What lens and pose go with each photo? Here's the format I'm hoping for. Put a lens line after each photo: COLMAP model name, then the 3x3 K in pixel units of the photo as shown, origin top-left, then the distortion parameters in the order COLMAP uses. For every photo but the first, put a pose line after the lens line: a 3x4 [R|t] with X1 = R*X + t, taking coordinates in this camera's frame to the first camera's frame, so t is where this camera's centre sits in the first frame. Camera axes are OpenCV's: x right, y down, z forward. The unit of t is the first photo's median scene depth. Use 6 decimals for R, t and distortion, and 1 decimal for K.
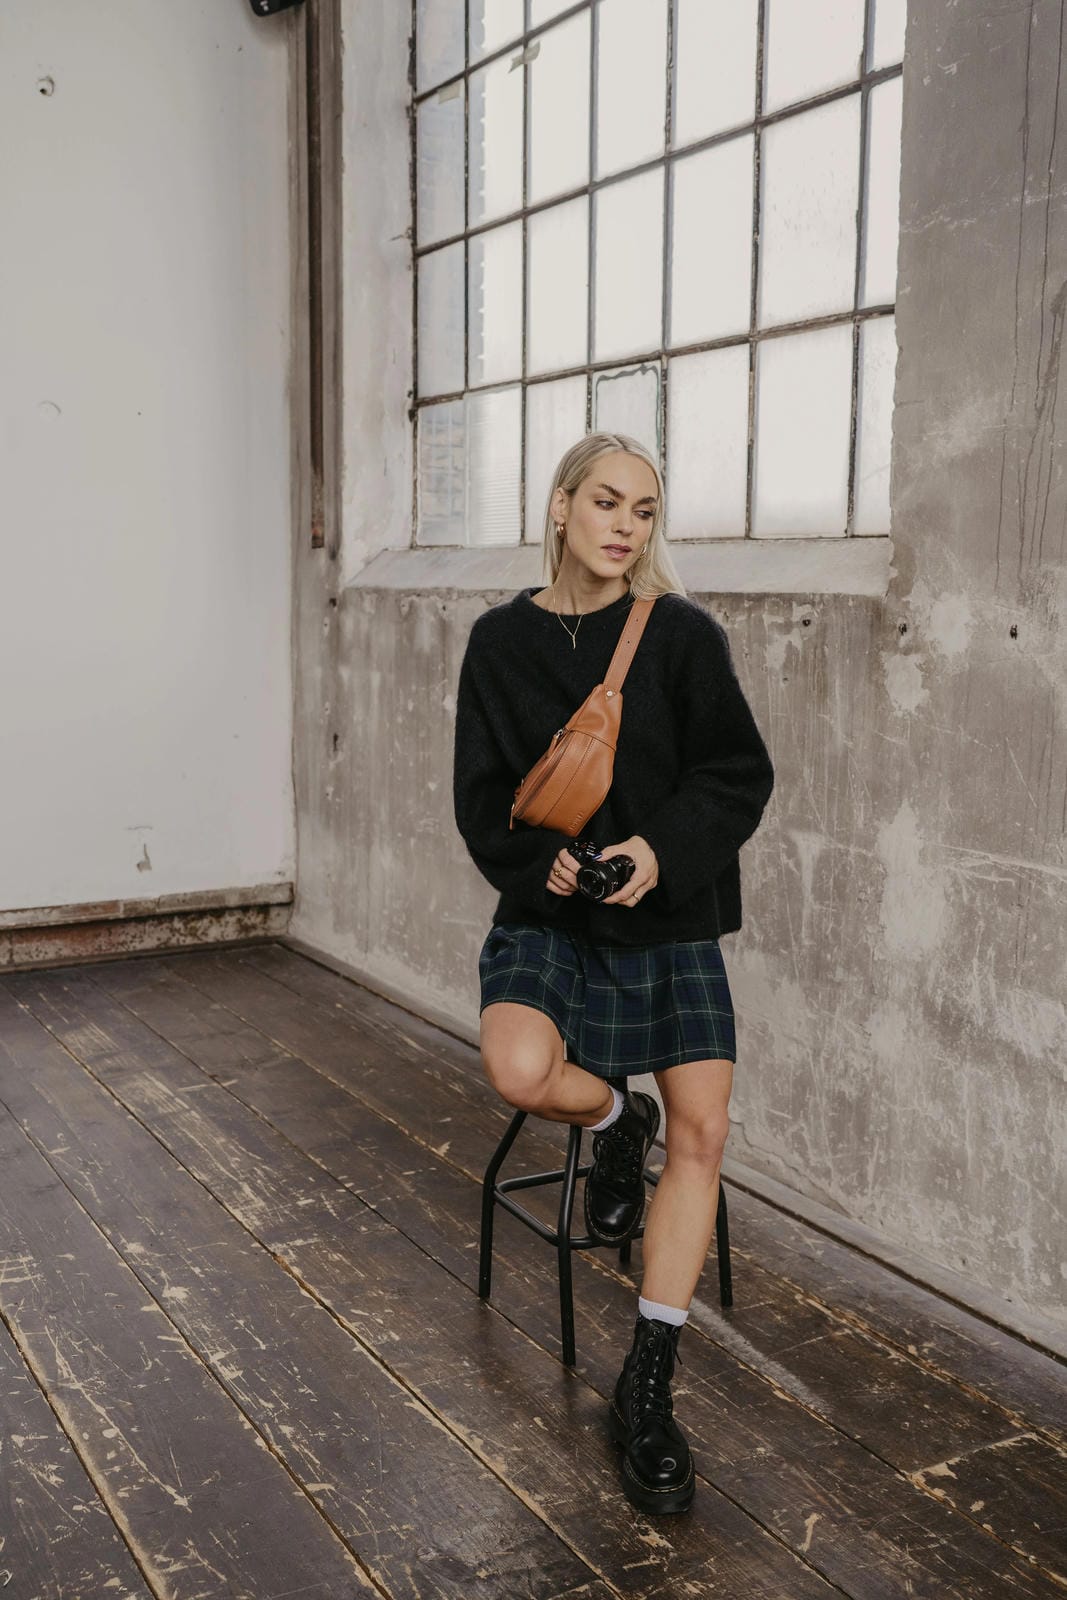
lens RADIAL K [[1623.3, 0, 547.3], [0, 1623.3, 809.0], [0, 0, 1]] dist [0.005130, 0.000000]
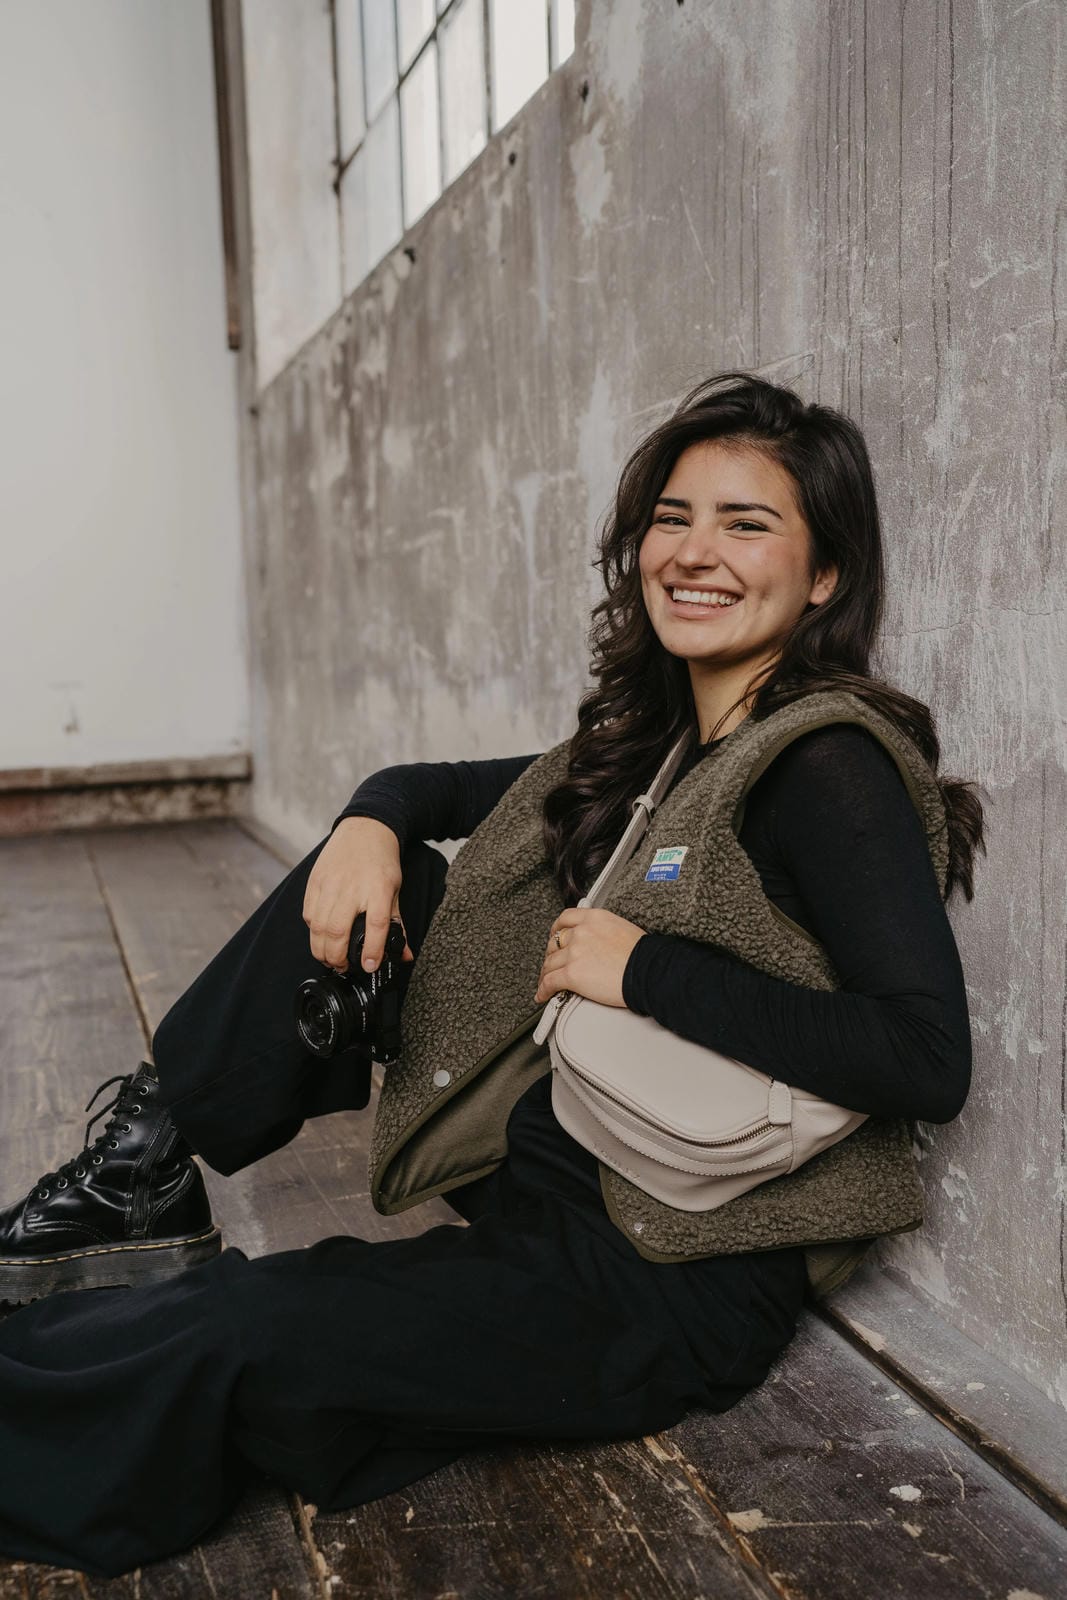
lens RADIAL K [[1532.3, 0, 541.3], [0, 1532.3, 801.2], [0, 0, 1]] dist [0.016166, 0.000000]
pose [[0.981619, -0.011222, -0.190520, 0.295556], [0.007431, 0.999760, -0.020602, 0.167534], [0.190706, 0.018808, 0.981467, 0.391322]]
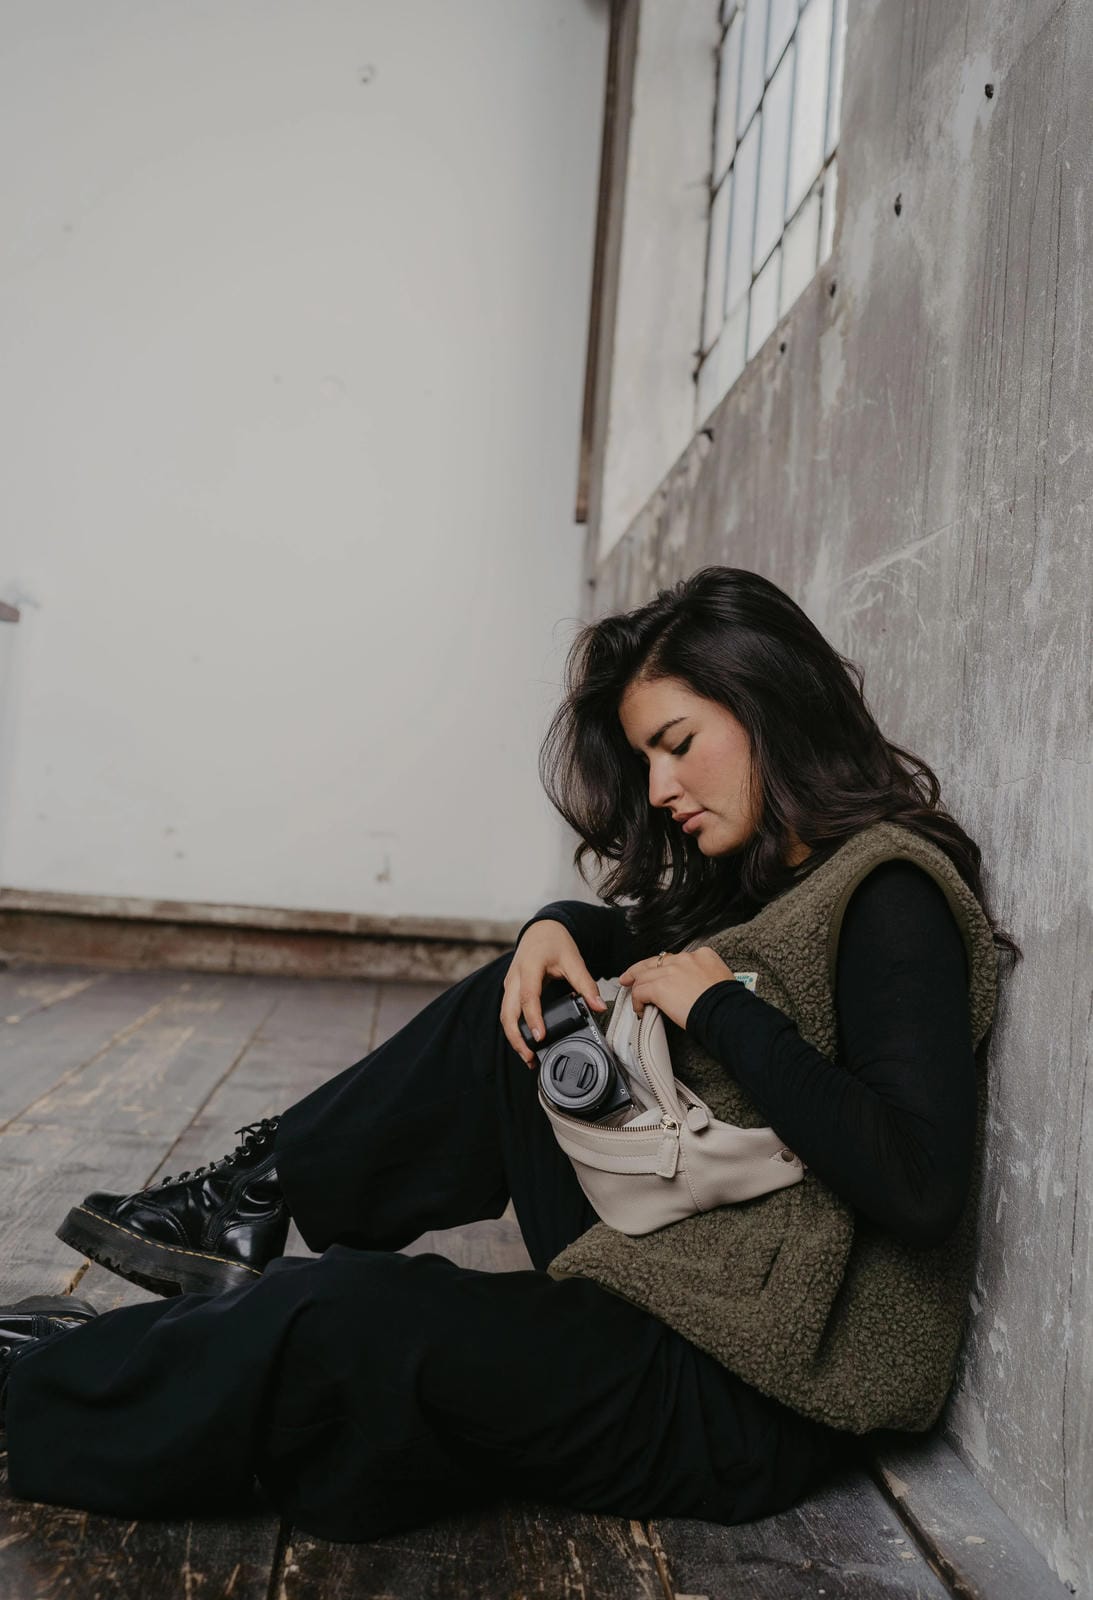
lens RADIAL K [[1659.2, 0, 573.0], [0, 1659.2, 755.7], [0, 0, 1]] dist [0.002625, 0.000000]
pose [[0.914226, 0.042217, -0.402999, 0.383525], [-0.118947, 0.978703, -0.167311, 0.195902], [0.387353, 0.200896, 0.899777, 0.354394]]
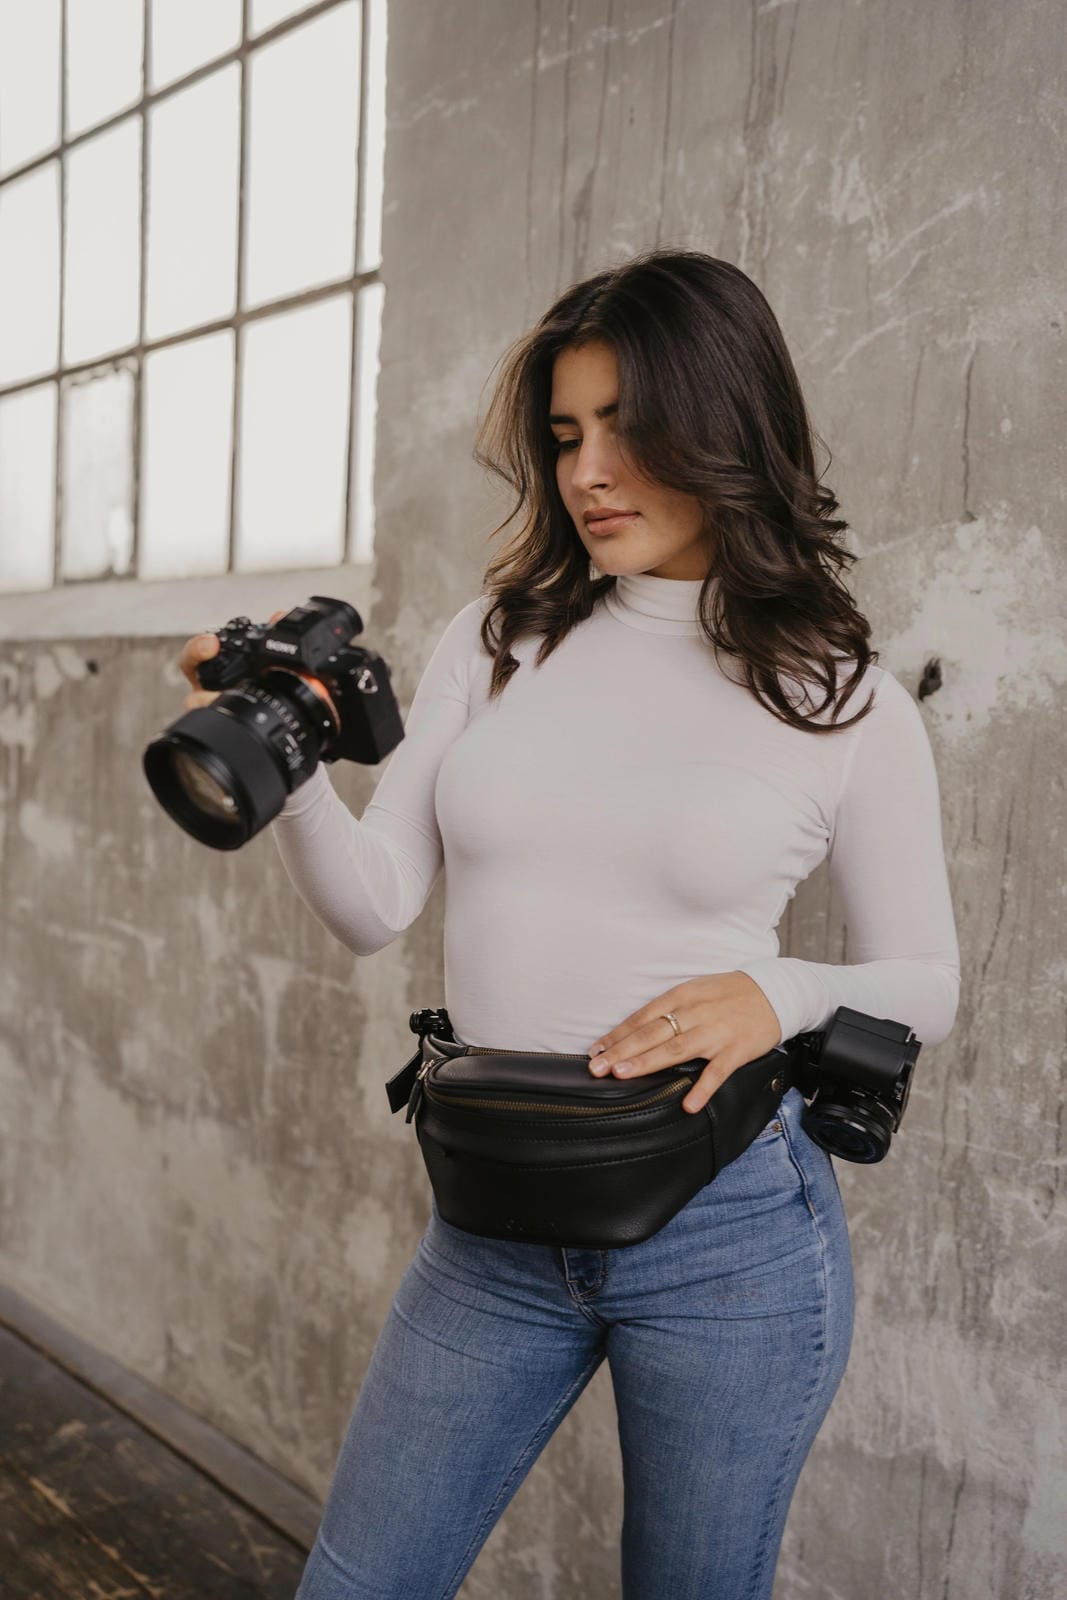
lens RADIAL K [[1532.3, 0, 526.3], [0, 1532.3, 817.1], [0, 0, 1]] dist [0.016166, 0.000000]
pose [[0.976007, 0.017088, 0.217069, 0.125623], [-0.001665, 0.997473, -0.071033, 0.000187], [-0.217734, 0.068967, 0.973568, 0.313857]]
